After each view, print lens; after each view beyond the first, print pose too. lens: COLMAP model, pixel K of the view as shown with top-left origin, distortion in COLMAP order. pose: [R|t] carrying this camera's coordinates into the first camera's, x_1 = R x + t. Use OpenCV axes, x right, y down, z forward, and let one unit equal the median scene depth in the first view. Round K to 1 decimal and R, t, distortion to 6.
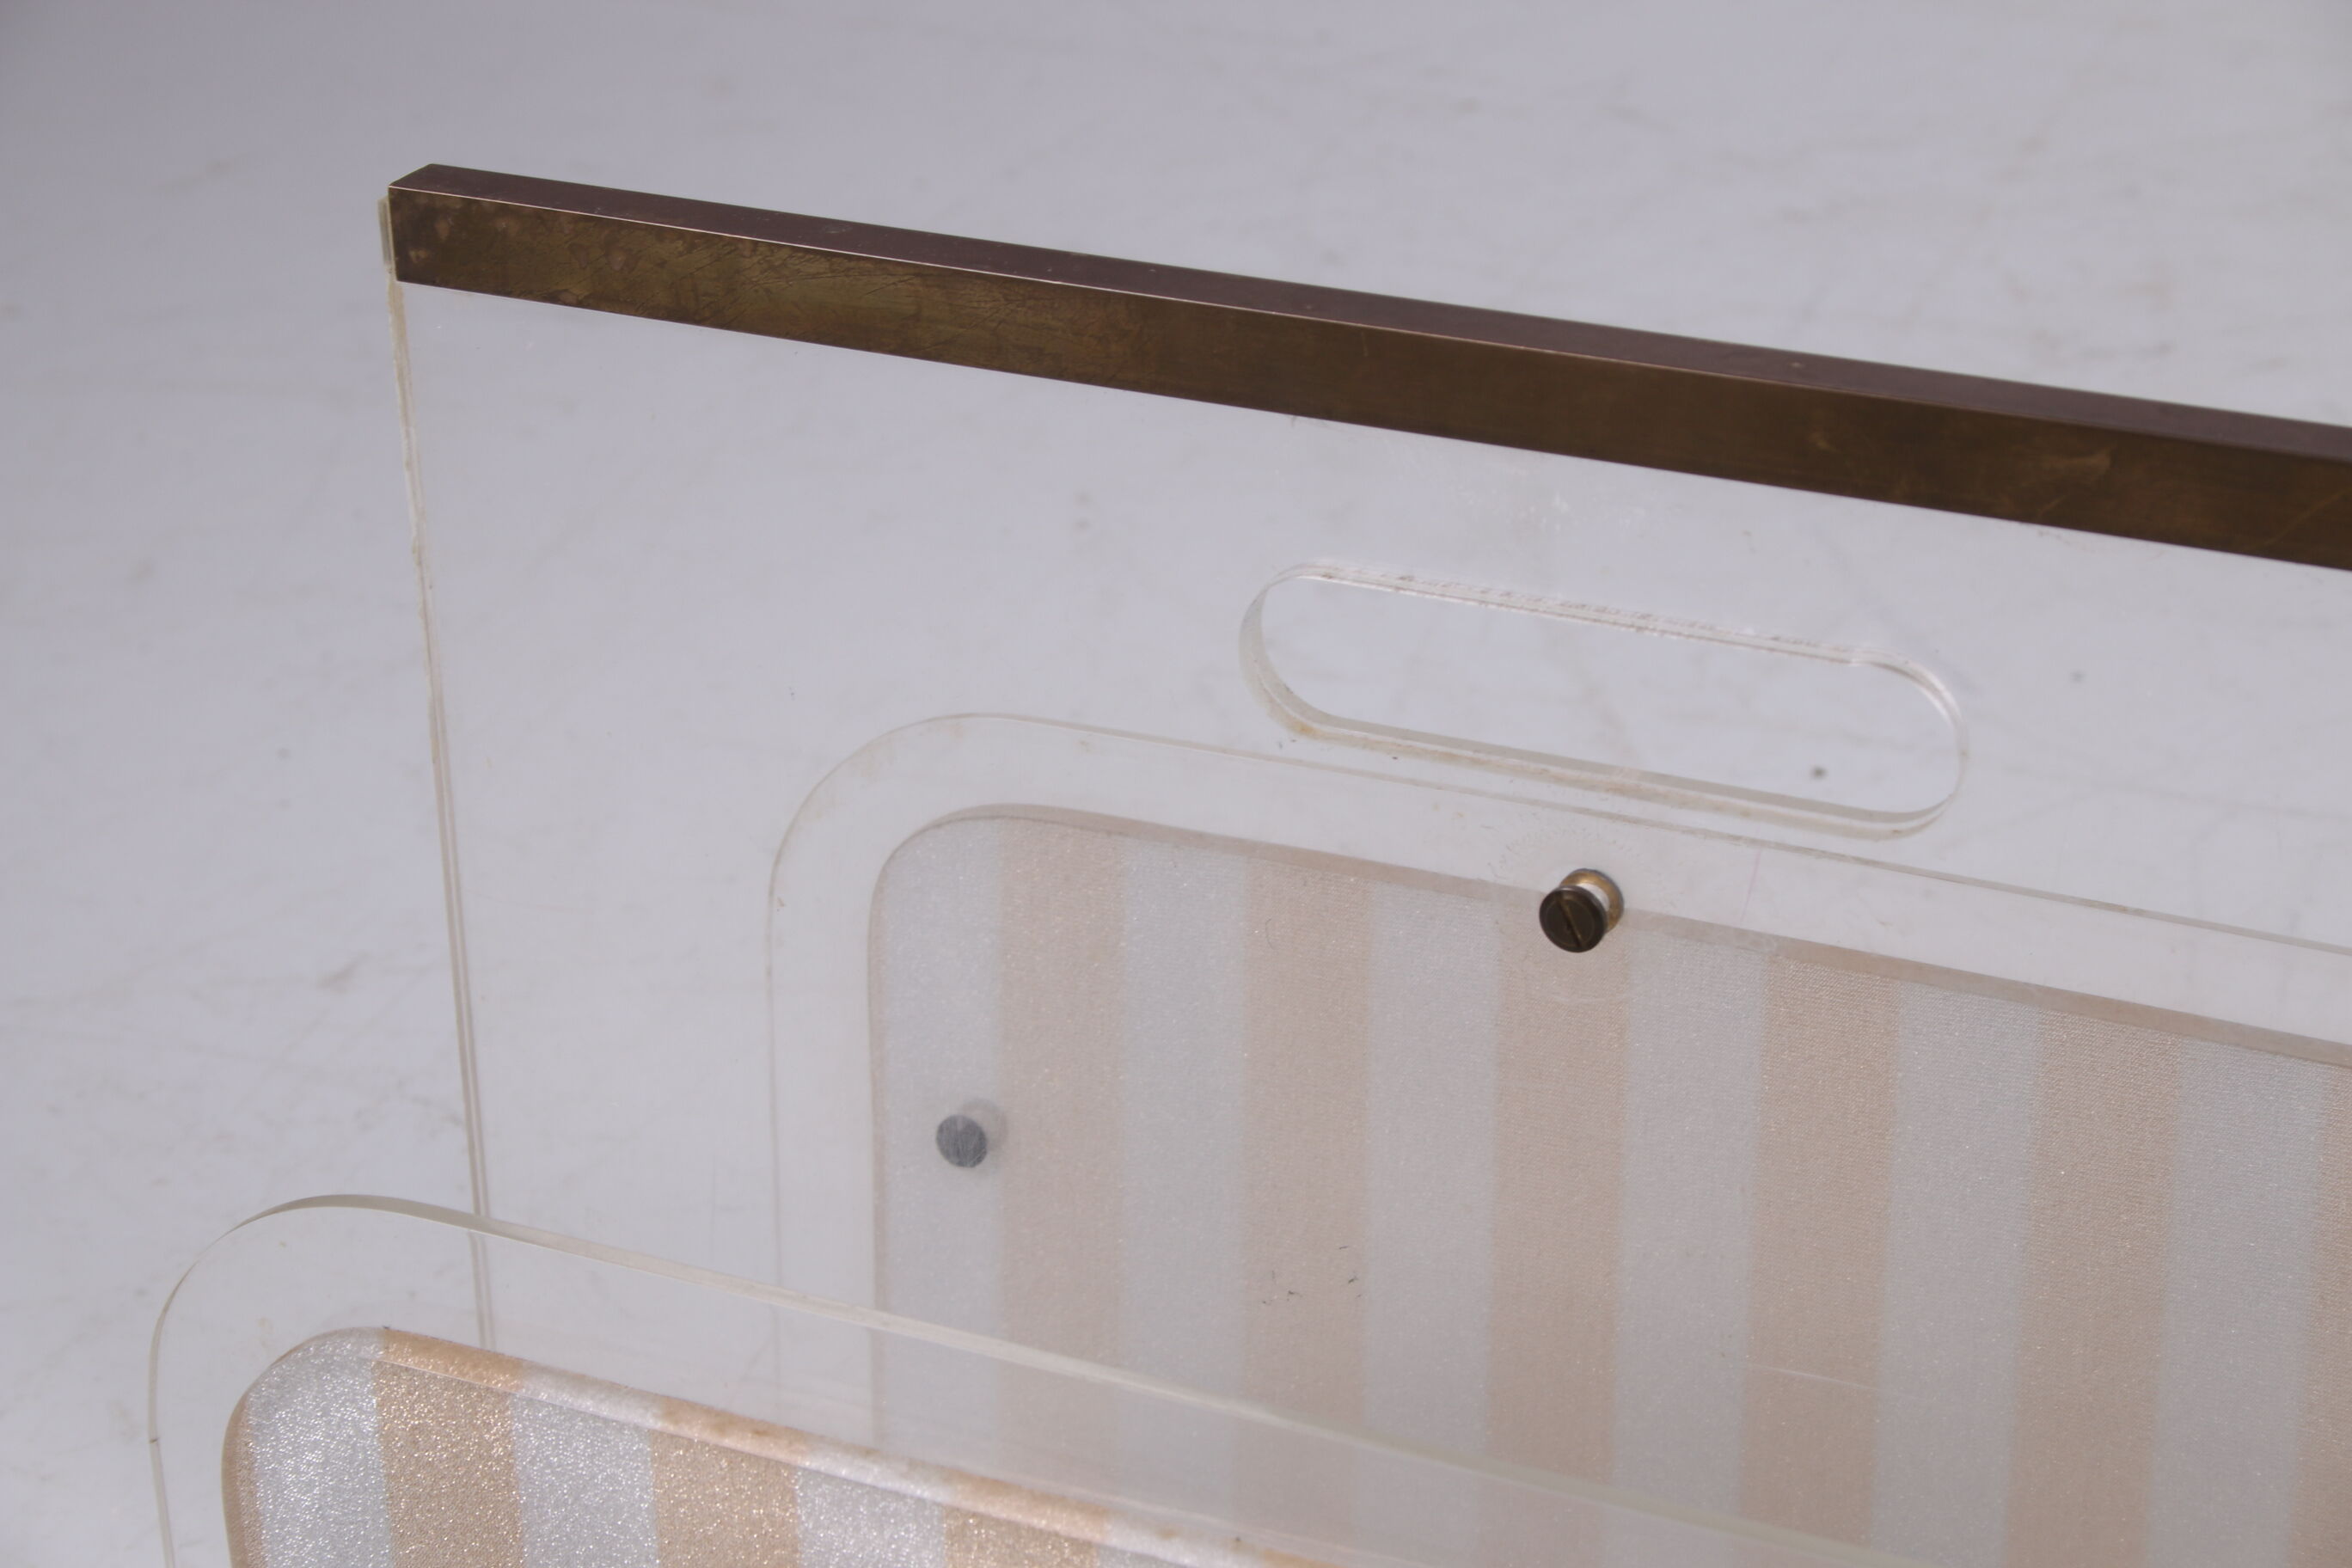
lens RADIAL K [[5537.3, 0, 1176.0], [0, 5537.3, 784.0], [0, 0, 1]] dist [0.294956, 0.377350]
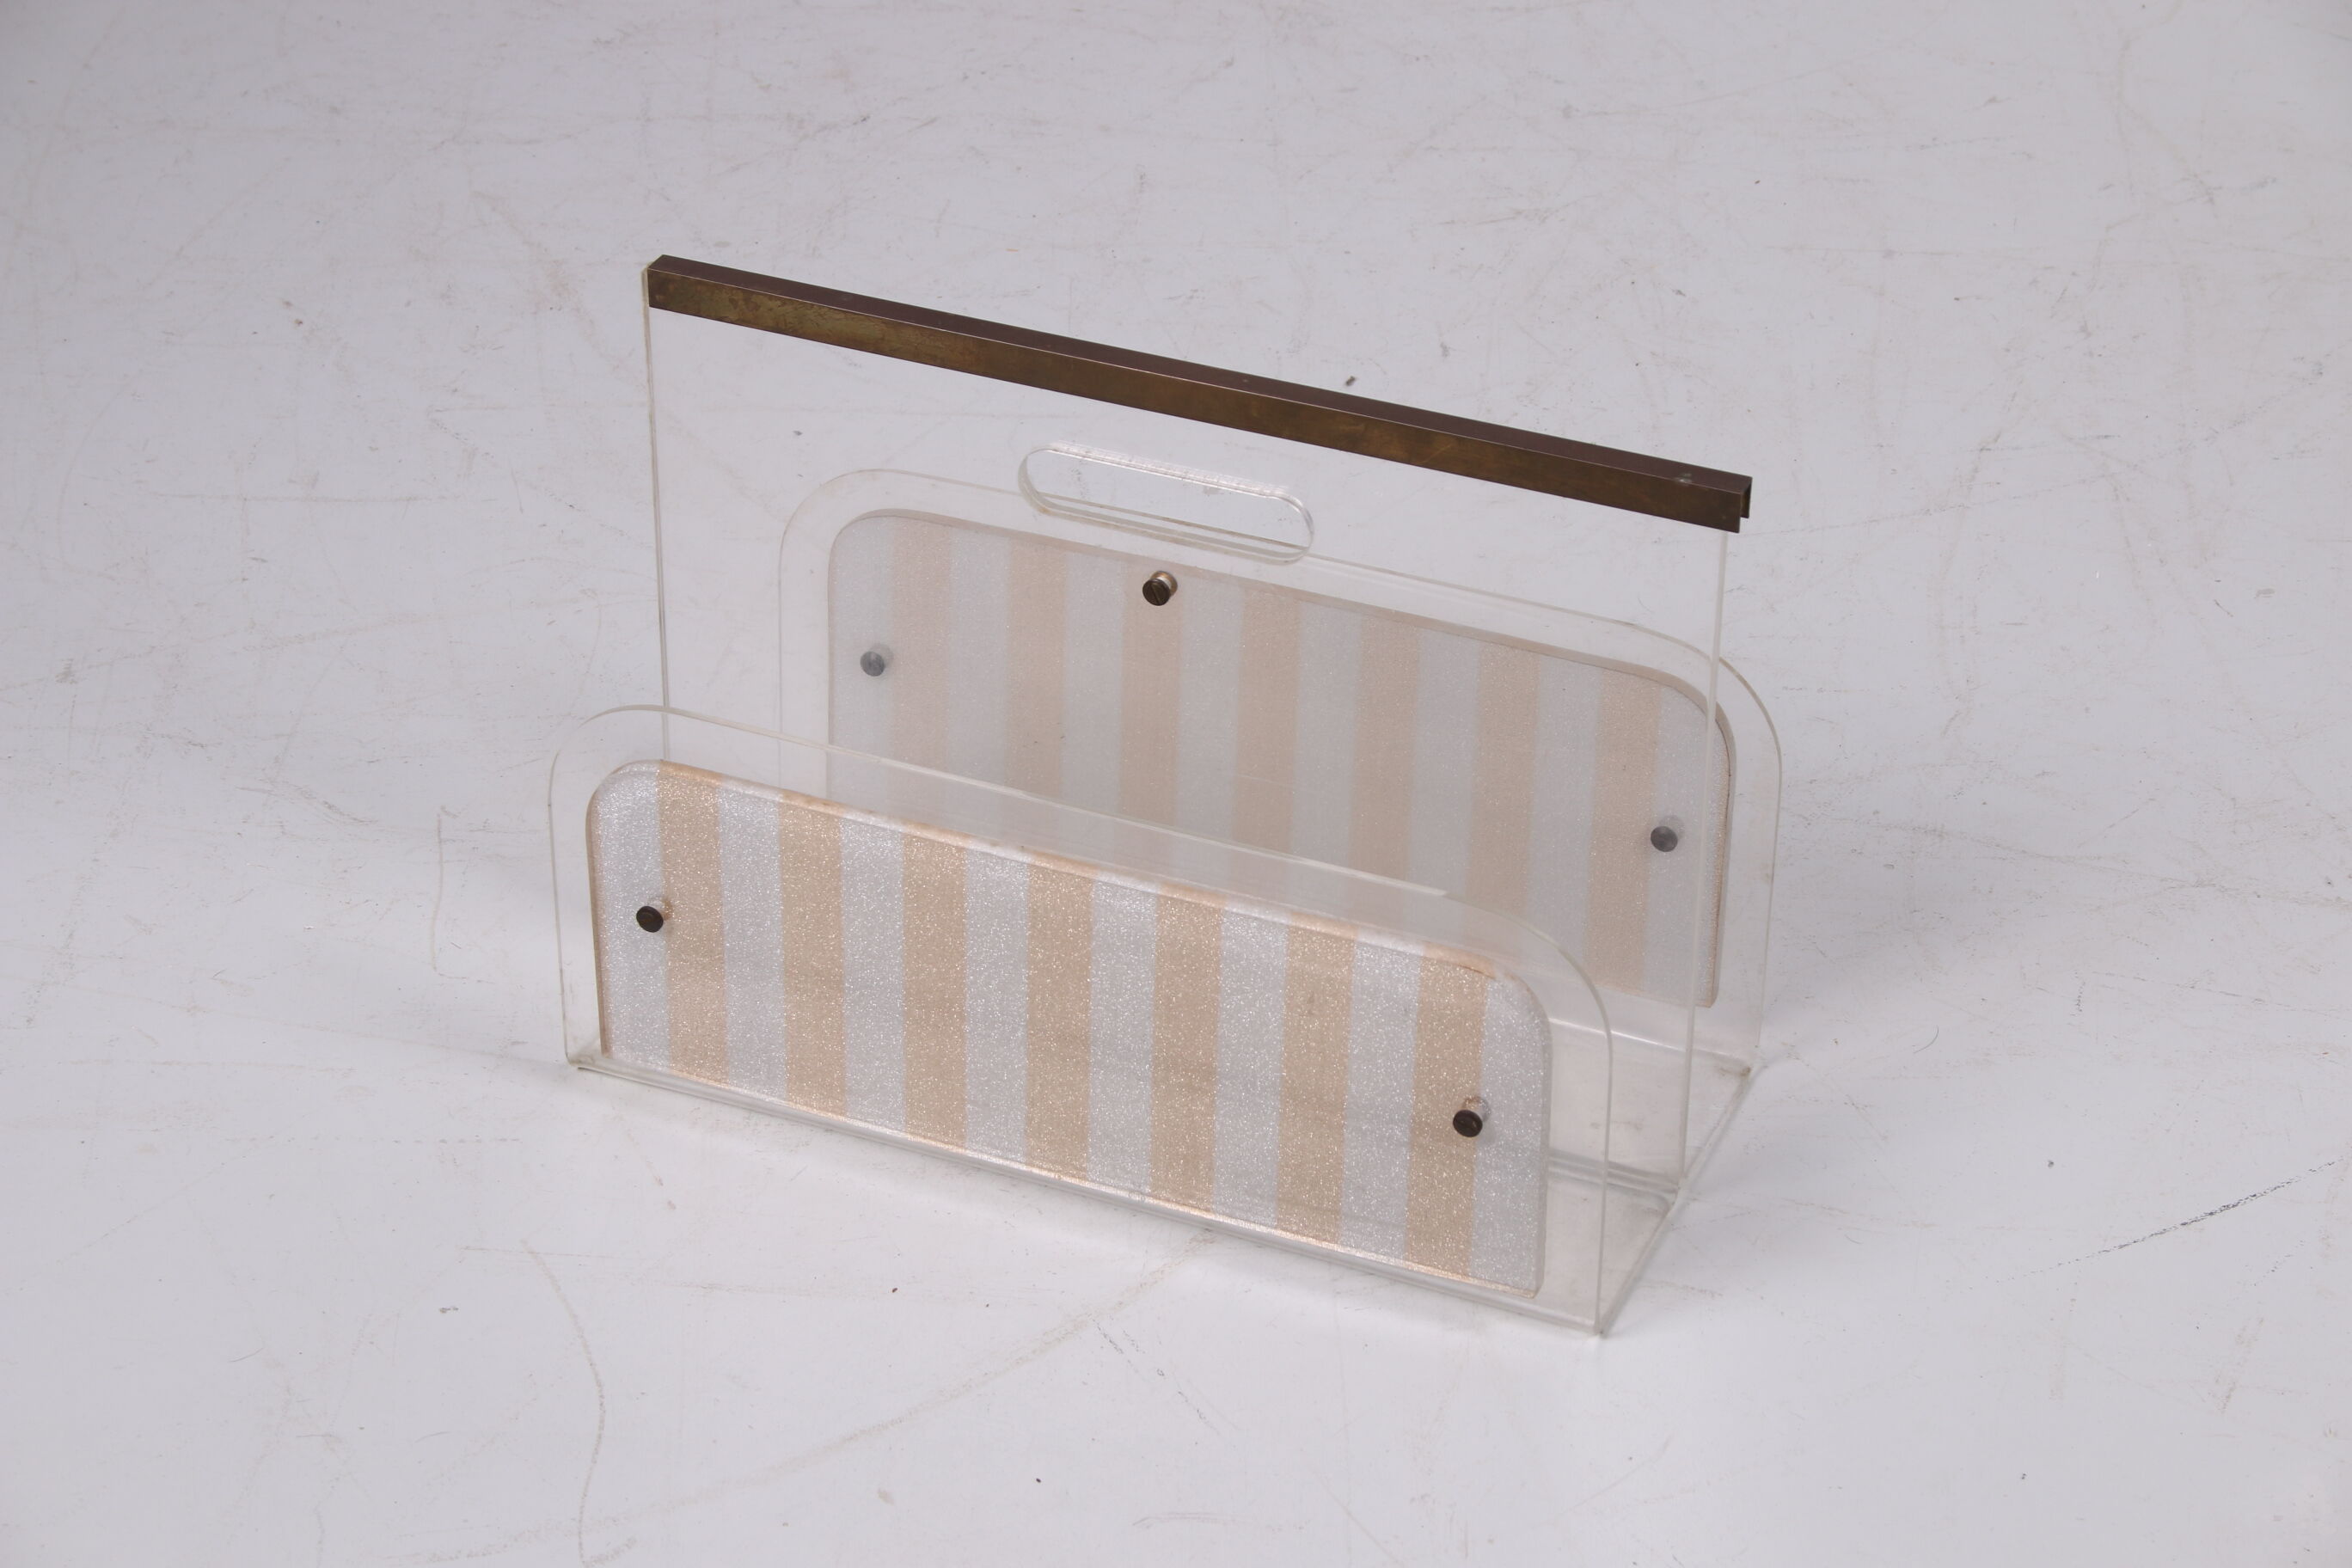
lens RADIAL K [[5904.0, 0, 1176.0], [0, 5904.0, 784.0], [0, 0, 1]] dist [0.110177, 0.070922]
pose [[0.997682, -0.003585, 0.067957, -0.093134], [-0.004630, 0.992722, 0.120341, -0.198316], [-0.067894, -0.120376, 0.990404, -1.526805]]
